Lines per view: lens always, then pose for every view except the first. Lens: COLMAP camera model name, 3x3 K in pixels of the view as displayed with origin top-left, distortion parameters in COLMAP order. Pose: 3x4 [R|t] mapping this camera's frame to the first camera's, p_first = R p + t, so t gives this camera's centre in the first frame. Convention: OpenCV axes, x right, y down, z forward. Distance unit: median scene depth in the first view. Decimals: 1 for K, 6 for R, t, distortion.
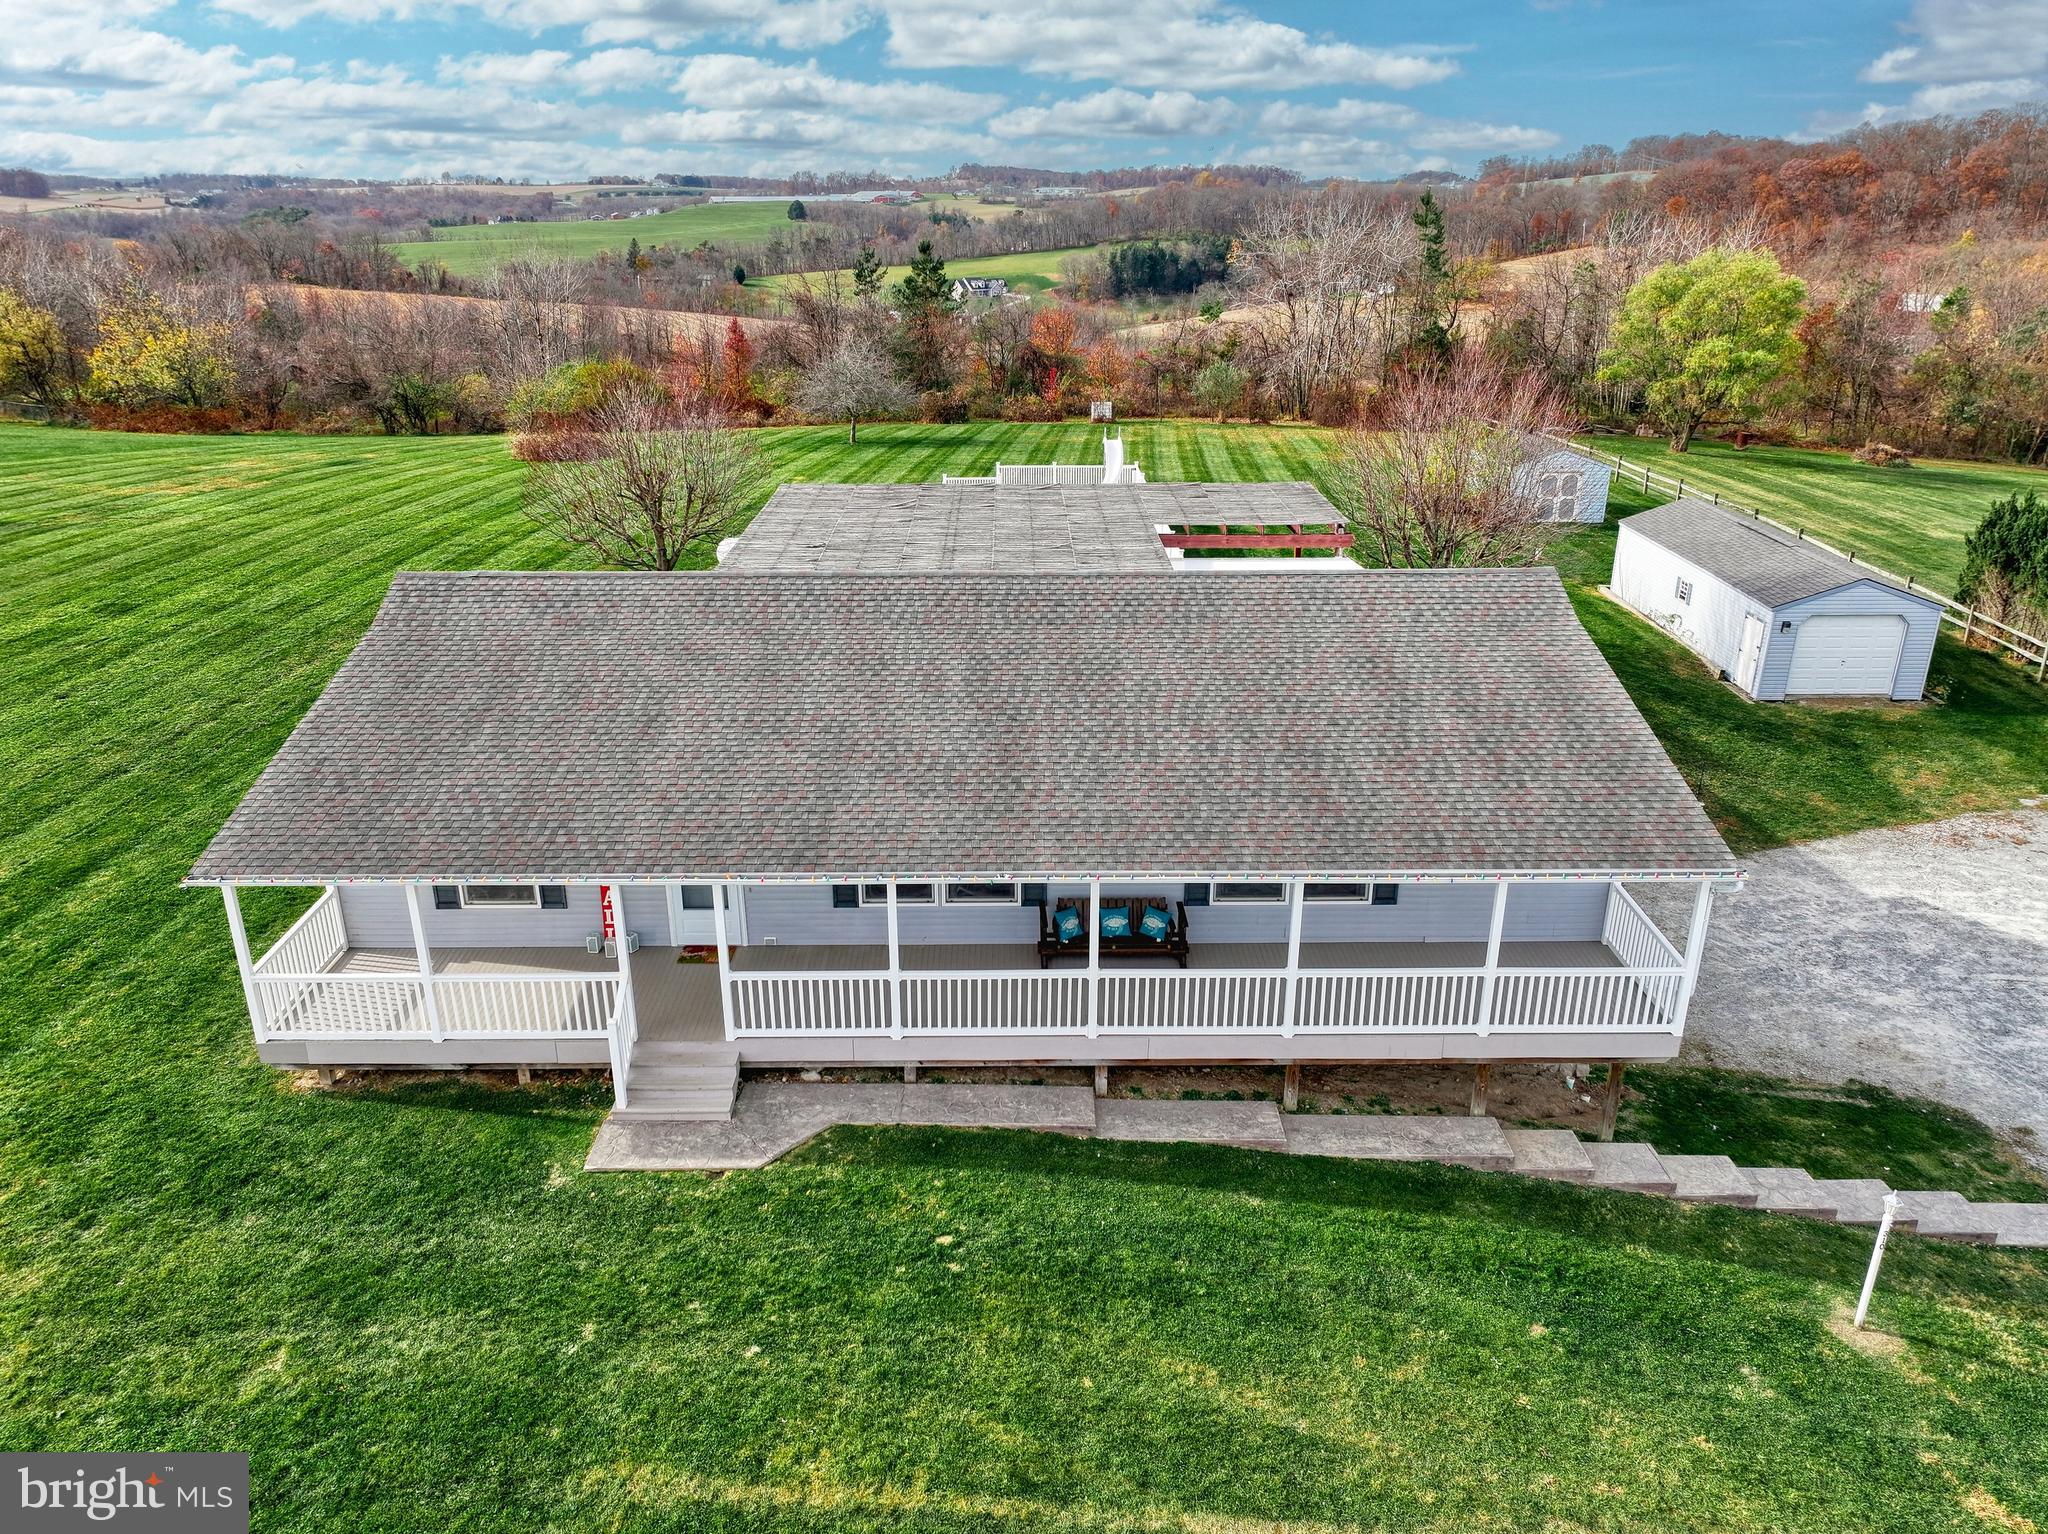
lens RADIAL K [[1440.5, 0, 1022.2], [0, 1440.5, 771.6], [0, 0, 1]] dist [-0.000851, 0.019352]
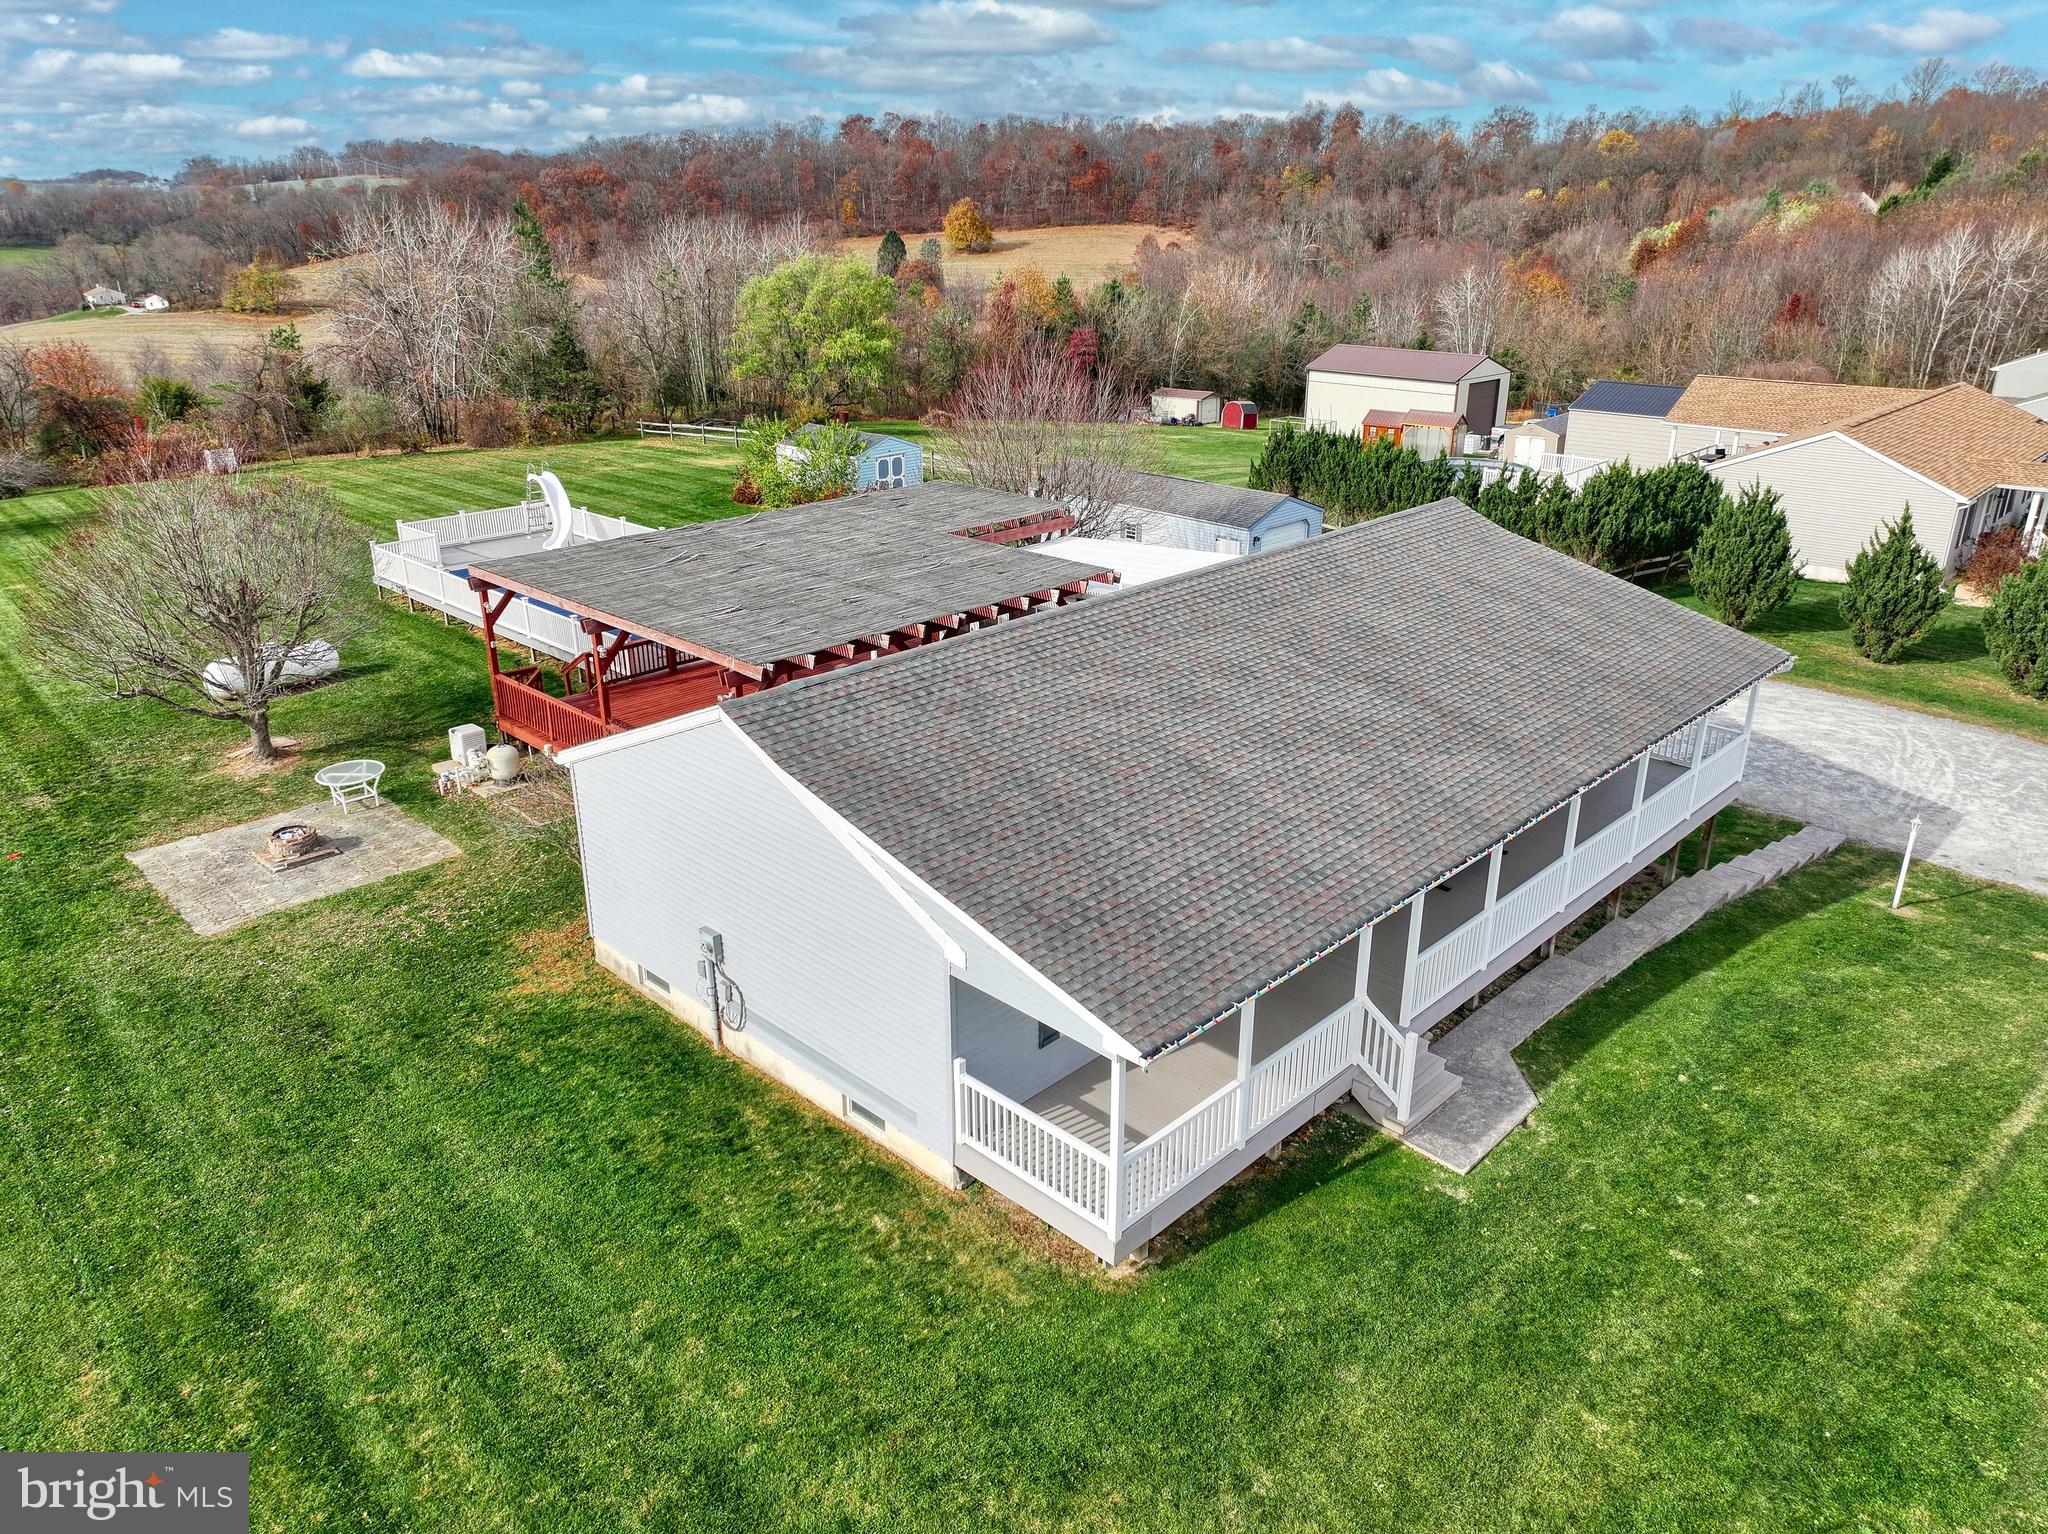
lens RADIAL K [[1440.5, 0, 1028.5], [0, 1440.5, 776.3], [0, 0, 1]] dist [-0.000851, 0.019352]
pose [[0.702132, -0.264929, 0.660926, -0.997983], [0.264737, 0.958795, 0.103086, -0.161614], [-0.661003, 0.102592, 0.743337, 0.368760]]
